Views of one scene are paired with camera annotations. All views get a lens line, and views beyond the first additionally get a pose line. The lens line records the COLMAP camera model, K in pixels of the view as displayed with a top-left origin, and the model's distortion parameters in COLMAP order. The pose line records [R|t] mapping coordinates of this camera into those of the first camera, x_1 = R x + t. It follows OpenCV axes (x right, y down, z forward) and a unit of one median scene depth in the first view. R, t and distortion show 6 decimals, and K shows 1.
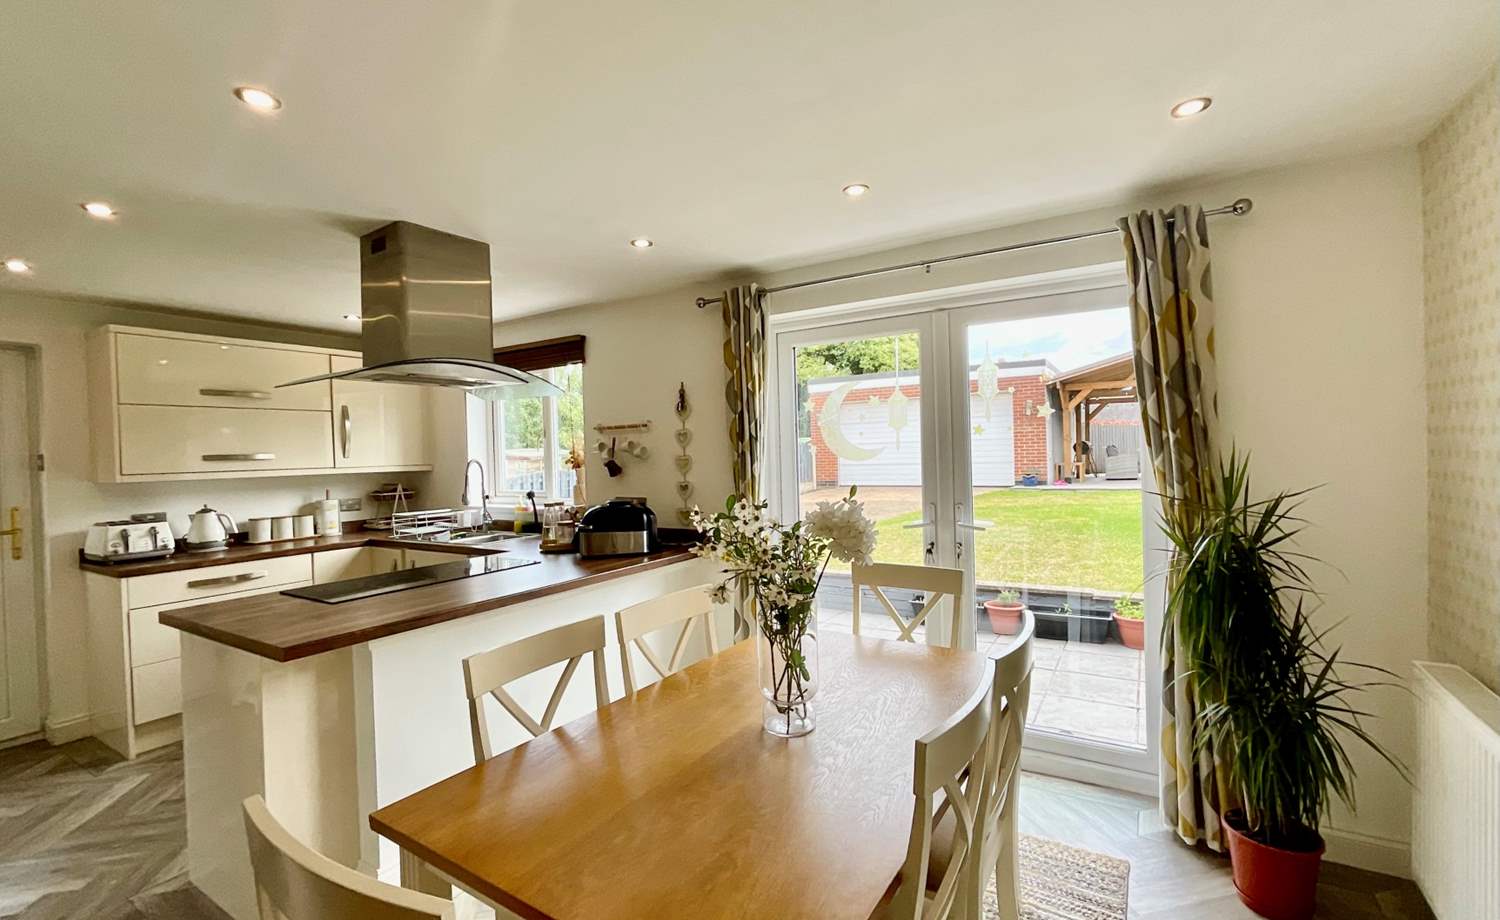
lens RADIAL K [[667.3, 0, 748.0], [0, 667.3, 455.7], [0, 0, 1]] dist [0.000526, 0.000056]
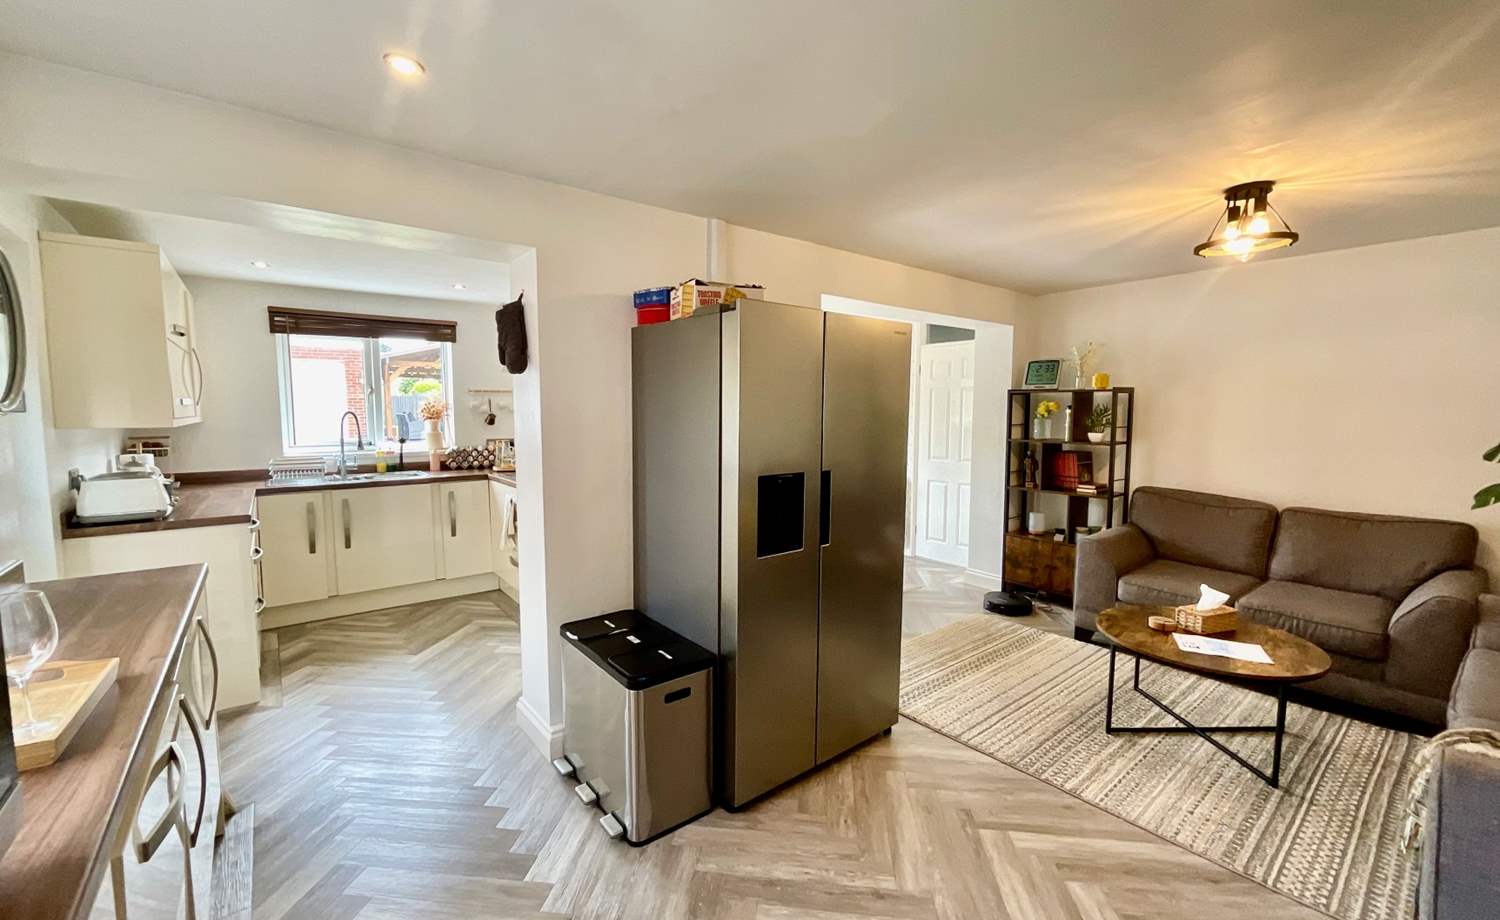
lens RADIAL K [[627.3, 0, 753.1], [0, 627.3, 461.9], [0, 0, 1]] dist [-0.002747, 0.001008]
pose [[0.333311, -0.052208, 0.941370, -1.332106], [-0.005058, 0.998352, 0.057159, 0.030855], [-0.942803, -0.023813, 0.332498, -0.013662]]
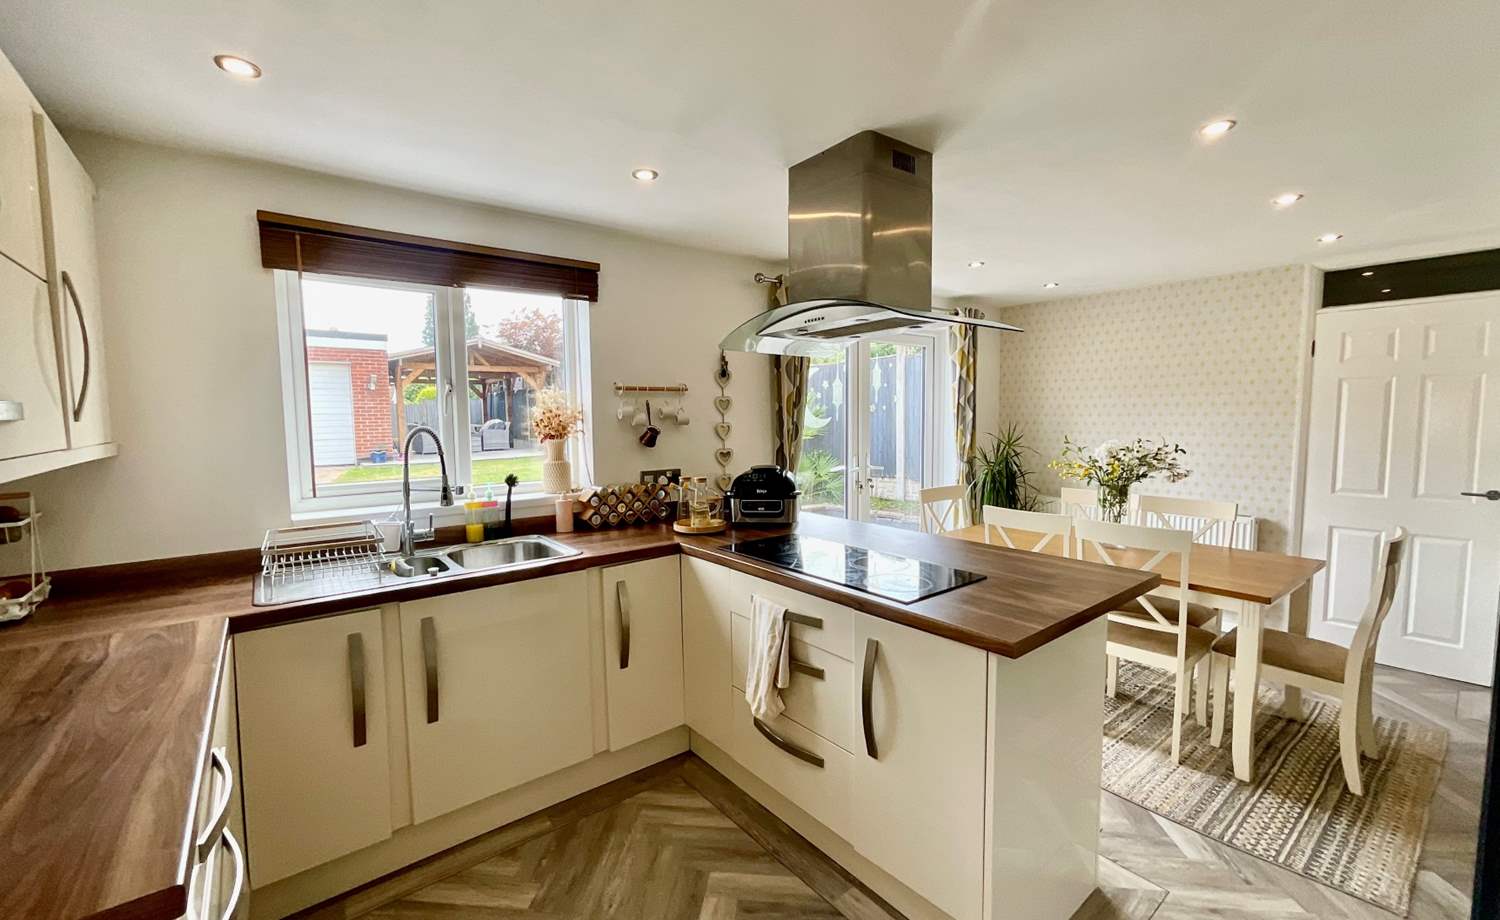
lens RADIAL K [[627.3, 0, 756.1], [0, 627.3, 462.7], [0, 0, 1]] dist [-0.002747, 0.001008]
pose [[0.321746, -0.047741, 0.945622, -0.923652], [0.005563, 0.998806, 0.048533, 0.013557], [-0.946810, -0.010355, 0.321628, 0.617385]]
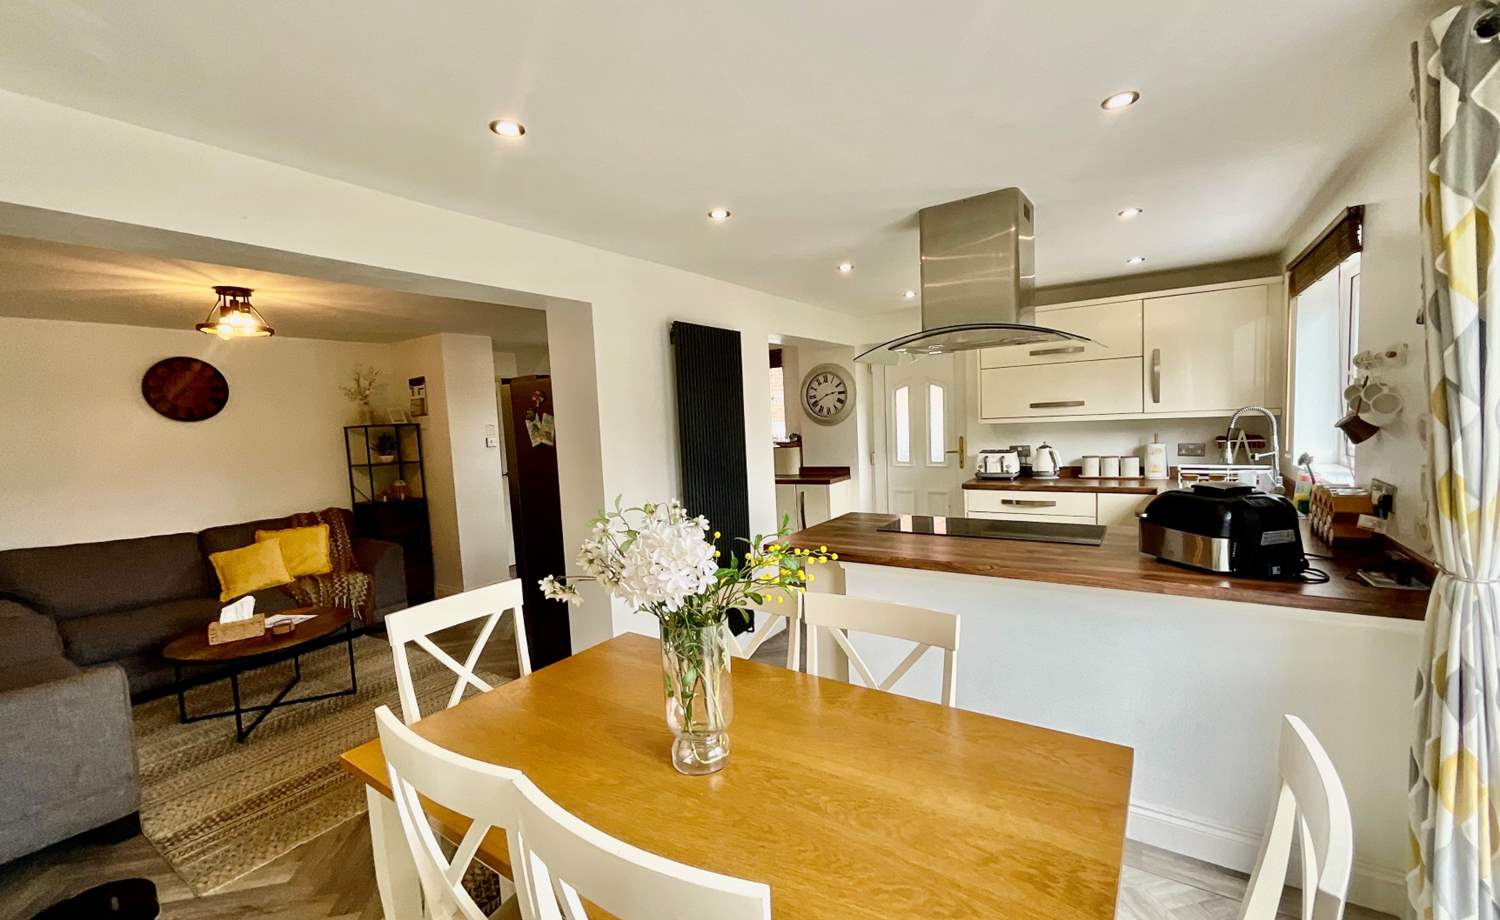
lens RADIAL K [[627.3, 0, 748.2], [0, 627.3, 461.1], [0, 0, 1]] dist [-0.002747, 0.001008]
pose [[-0.034231, 0.101914, -0.994204, 0.379281], [0.044499, 0.993956, 0.100356, -0.033478], [0.998423, -0.040806, -0.038560, 0.483048]]
